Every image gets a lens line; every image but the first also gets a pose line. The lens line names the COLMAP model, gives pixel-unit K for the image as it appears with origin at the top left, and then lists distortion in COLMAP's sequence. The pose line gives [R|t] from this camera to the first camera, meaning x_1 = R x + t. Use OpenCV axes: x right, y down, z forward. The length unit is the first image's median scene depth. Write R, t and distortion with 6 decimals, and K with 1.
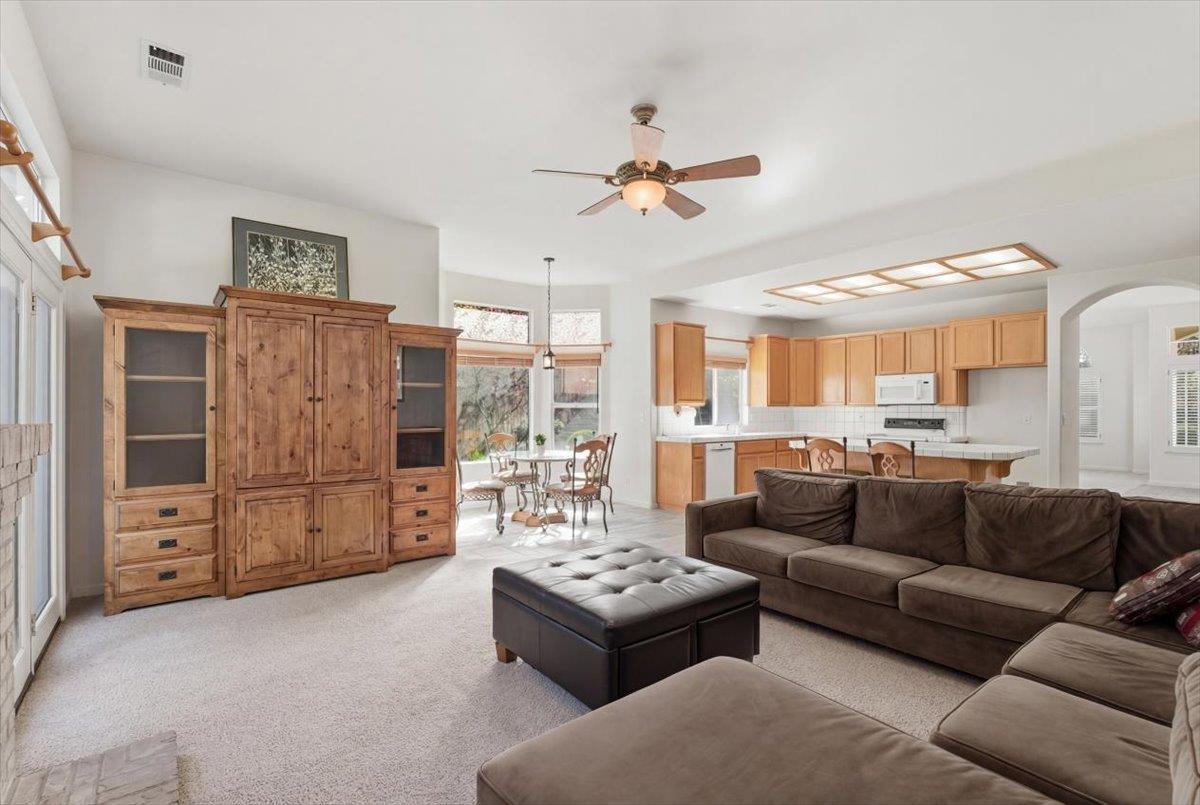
lens RADIAL K [[564.6, 0, 600.0], [0, 564.6, 402.5], [0, 0, 1]] dist [0.001452, 0.000123]
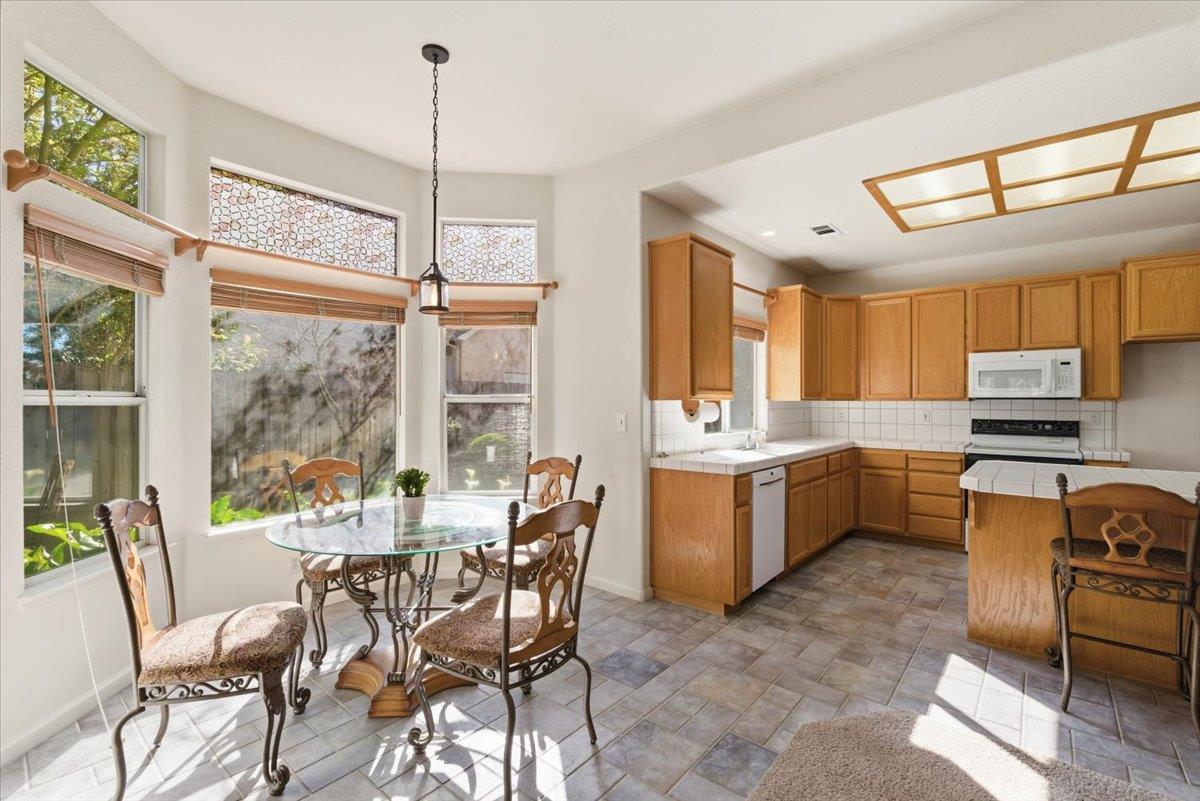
lens RADIAL K [[541.8, 0, 600.0], [0, 541.8, 400.5], [0, 0, 1]] dist [-0.002469, -0.000151]
pose [[0.981054, 0.002743, 0.193715, -0.041357], [-0.005936, 0.999856, 0.015901, -0.000765], [-0.193643, -0.016749, 0.980929, 0.506051]]
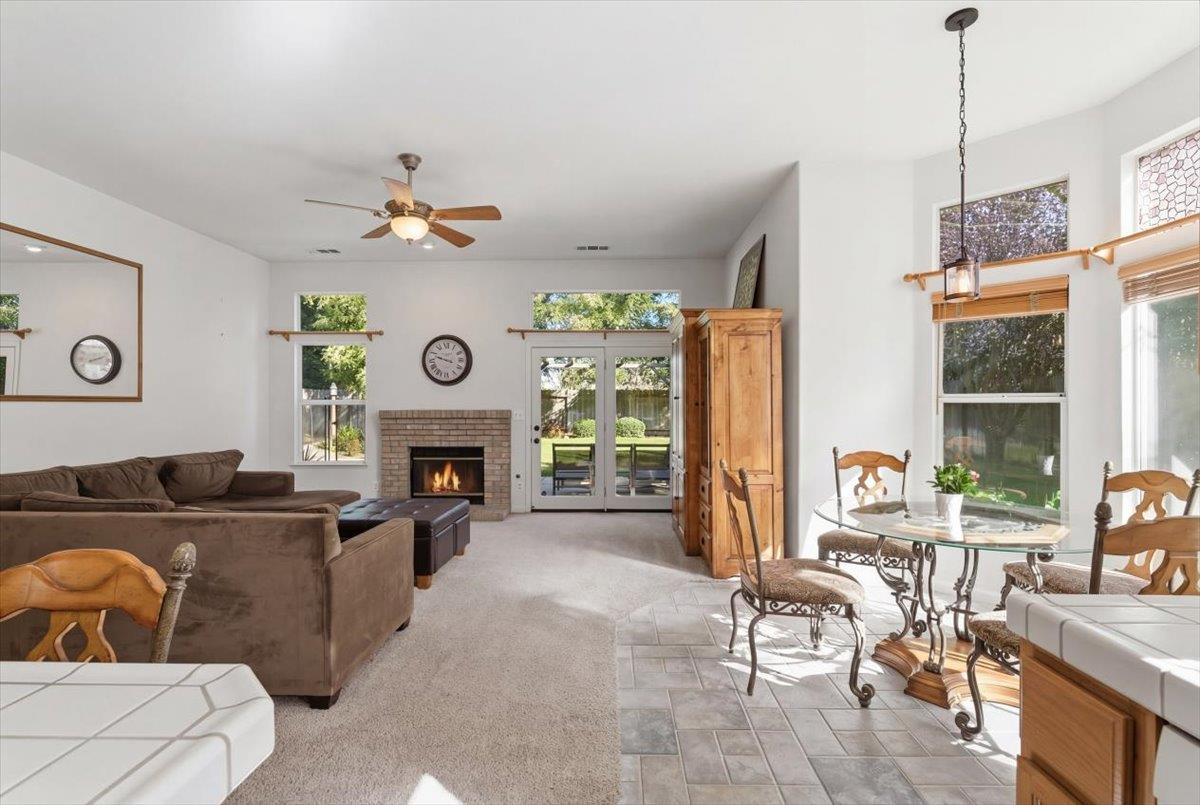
lens RADIAL K [[541.8, 0, 600.0], [0, 541.8, 402.5], [0, 0, 1]] dist [-0.002469, -0.000151]
pose [[-0.650553, 0.001043, -0.759460, 0.311426], [0.015942, 0.999797, -0.012282, 0.009095], [0.759294, -0.020097, -0.650438, 0.922641]]
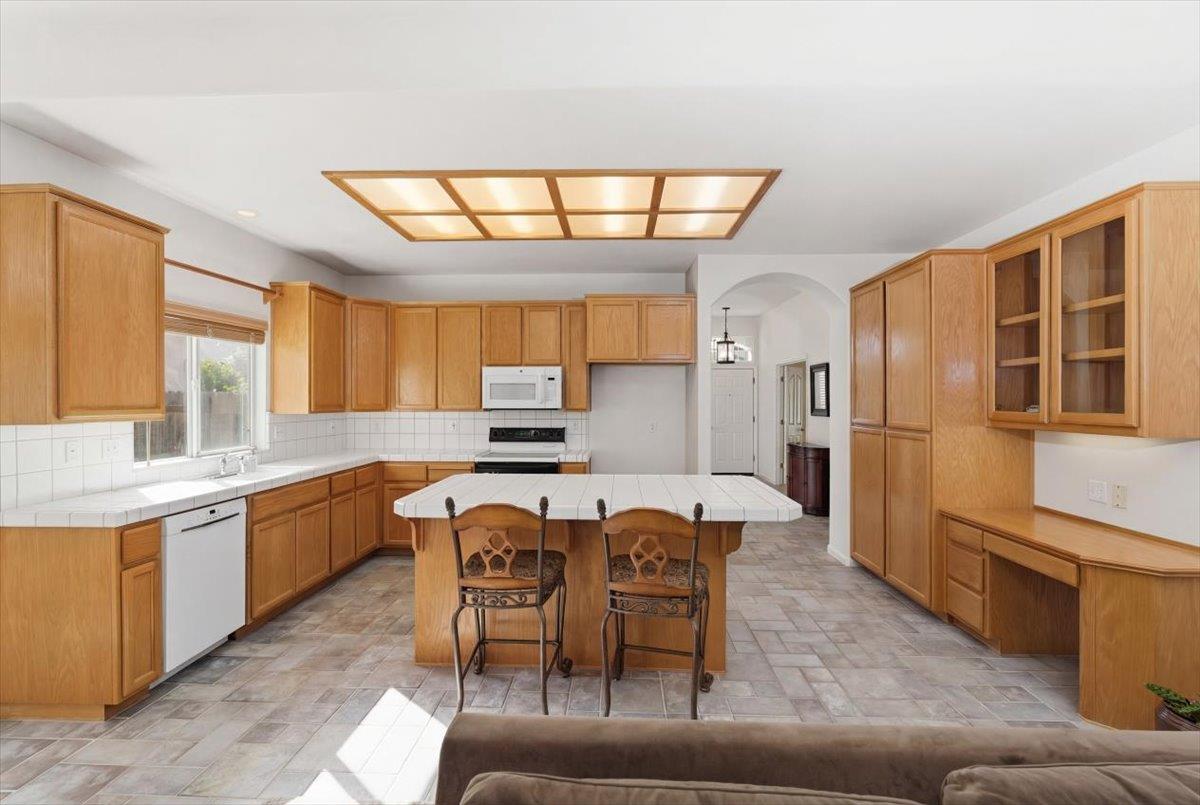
lens RADIAL K [[549.4, 0, 604.4], [0, 549.4, 399.4], [0, 0, 1]] dist [-0.000222, -0.000514]
pose [[0.656492, 0.001529, 0.754331, 0.092367], [-0.012543, 0.999882, 0.008889, -0.016111], [-0.754229, -0.015297, 0.656434, 0.482434]]
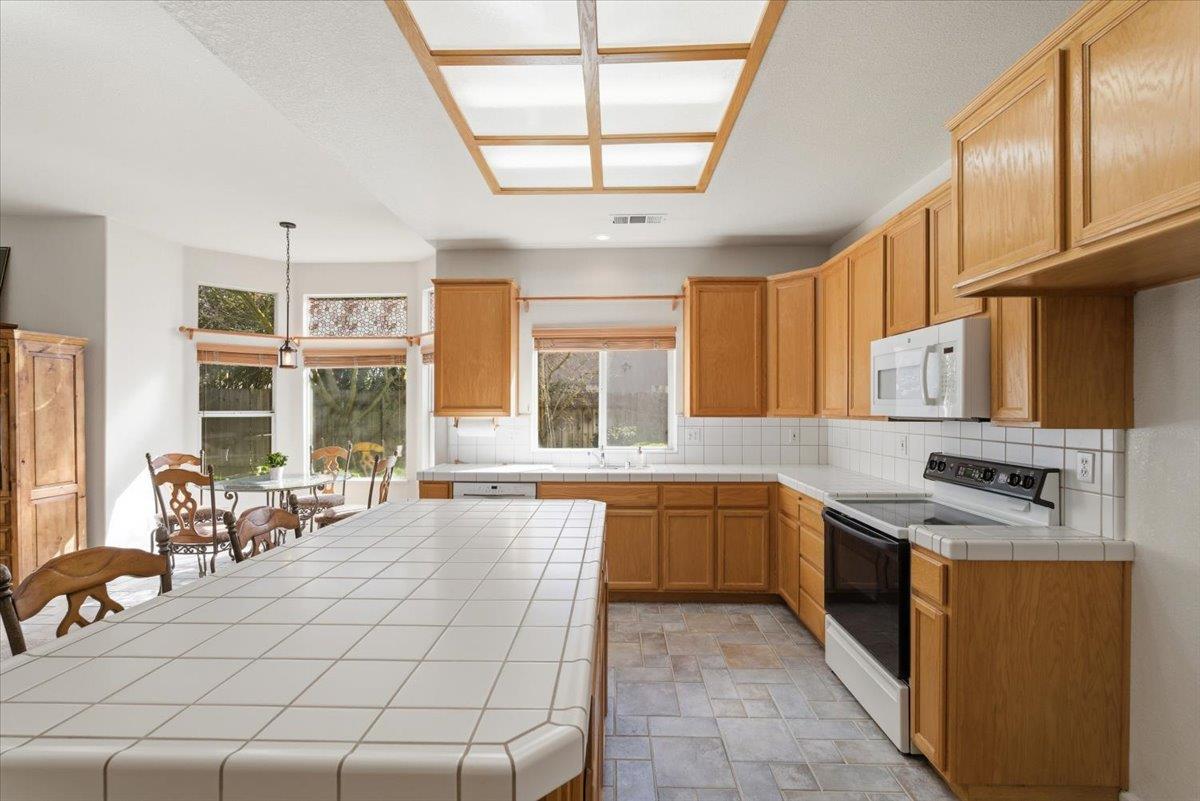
lens RADIAL K [[526.3, 0, 605.0], [0, 526.3, 410.1], [0, 0, 1]] dist [-0.003811, -0.000481]
pose [[0.762409, 0.003646, -0.647085, 0.610251], [0.010629, 0.999779, 0.018157, -0.009269], [0.647008, -0.020721, 0.762202, 0.645752]]
